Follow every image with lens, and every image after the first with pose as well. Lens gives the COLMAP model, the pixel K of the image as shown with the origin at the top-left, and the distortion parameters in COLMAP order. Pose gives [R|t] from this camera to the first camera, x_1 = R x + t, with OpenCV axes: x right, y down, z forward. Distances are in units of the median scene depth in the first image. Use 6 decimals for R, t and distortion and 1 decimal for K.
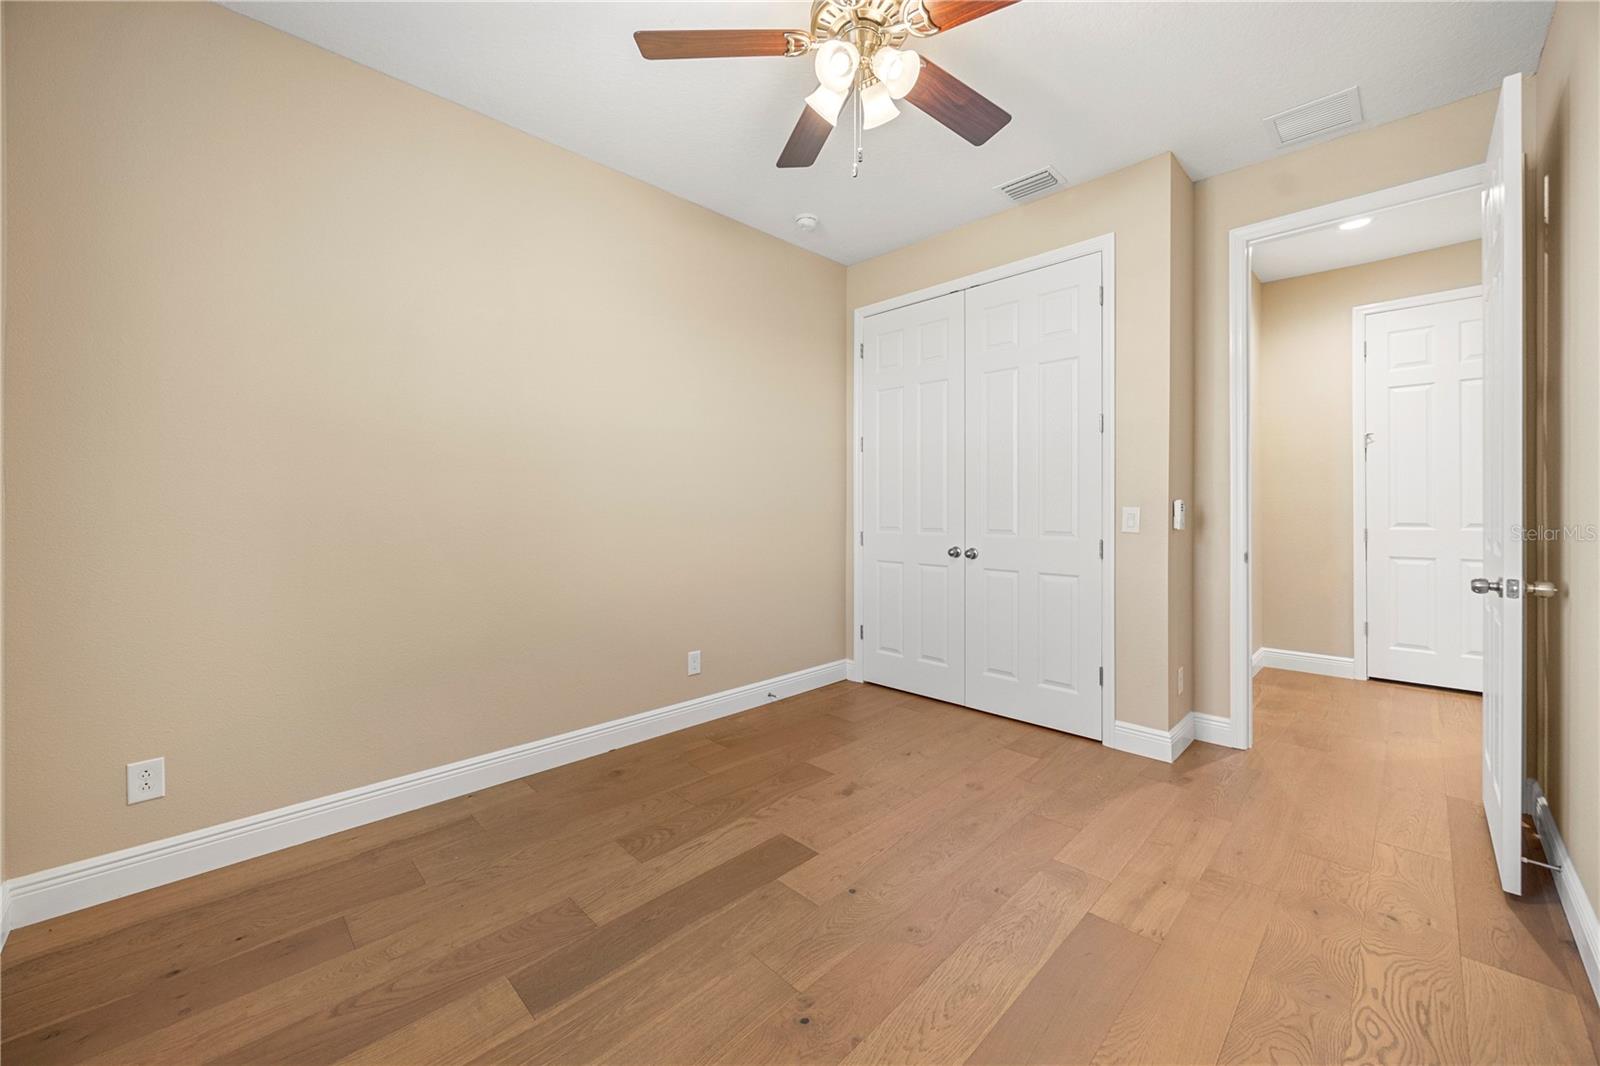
lens RADIAL K [[632.2, 0, 799.2], [0, 632.2, 509.7], [0, 0, 1]] dist [0.001791, -0.000163]
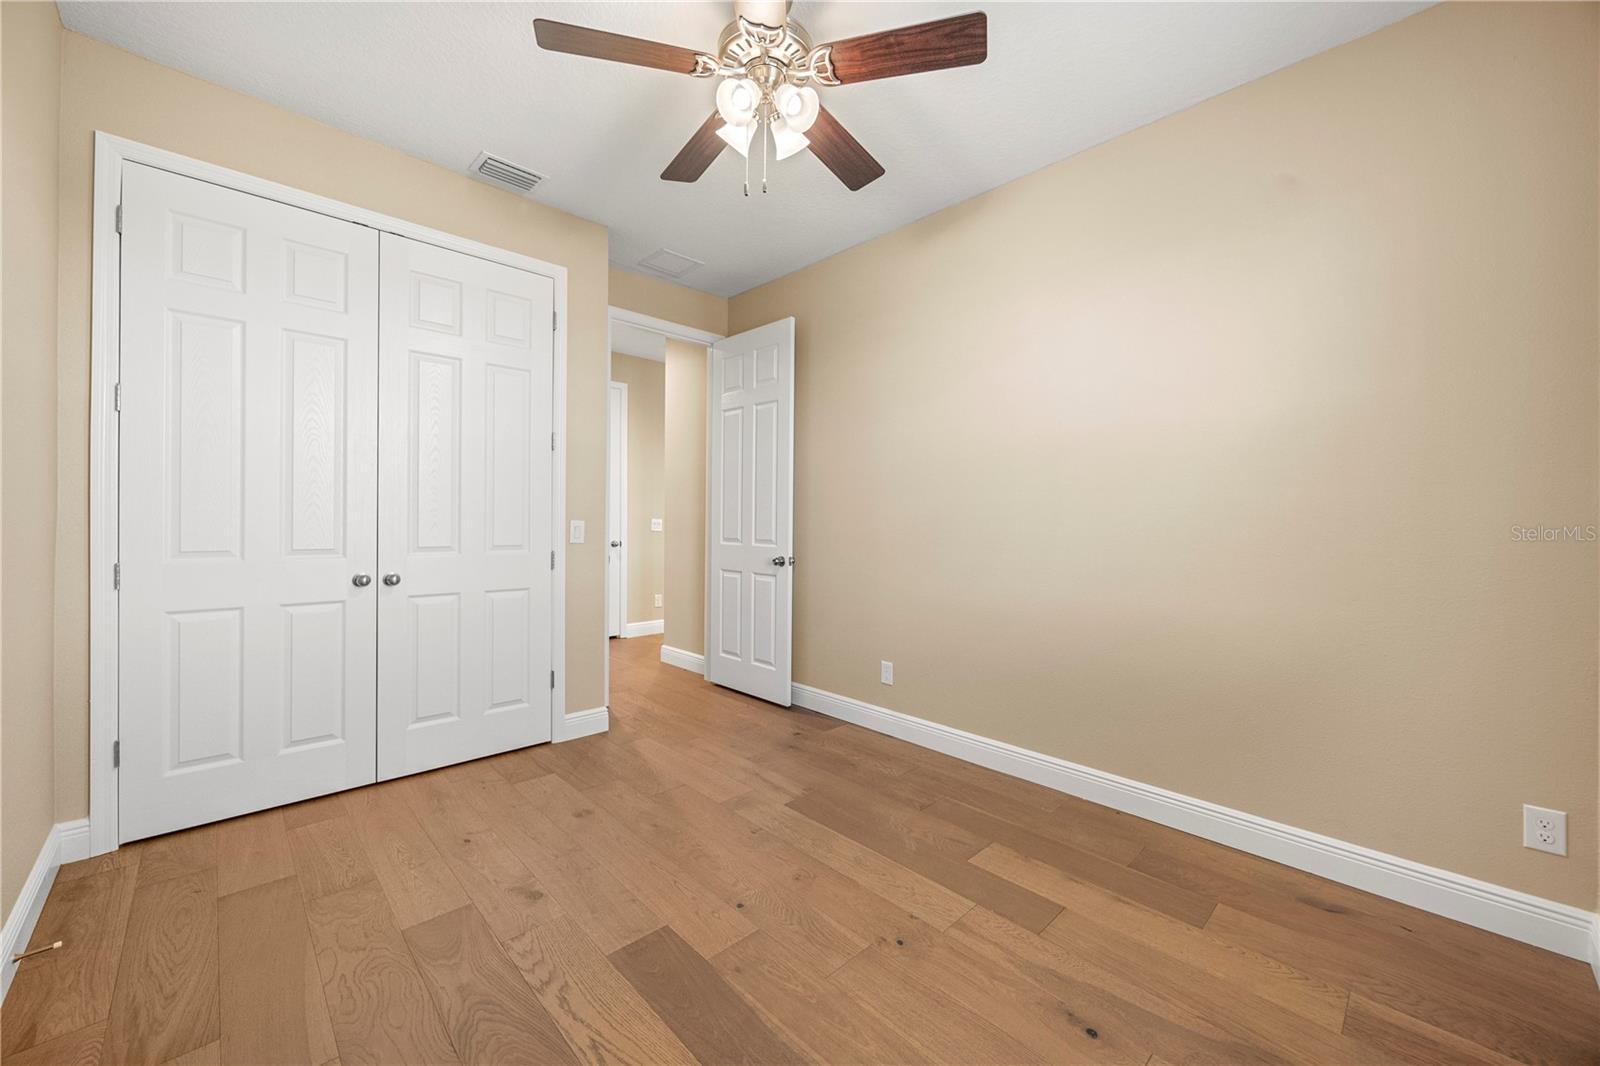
lens RADIAL K [[644.4, 0, 800.2], [0, 644.4, 525.5], [0, 0, 1]] dist [-0.018055, 0.000033]
pose [[-0.028729, -0.005139, 0.999574, -0.708521], [-0.004502, 0.999977, 0.005011, -0.003038], [-0.999577, -0.004356, -0.028752, 0.716409]]
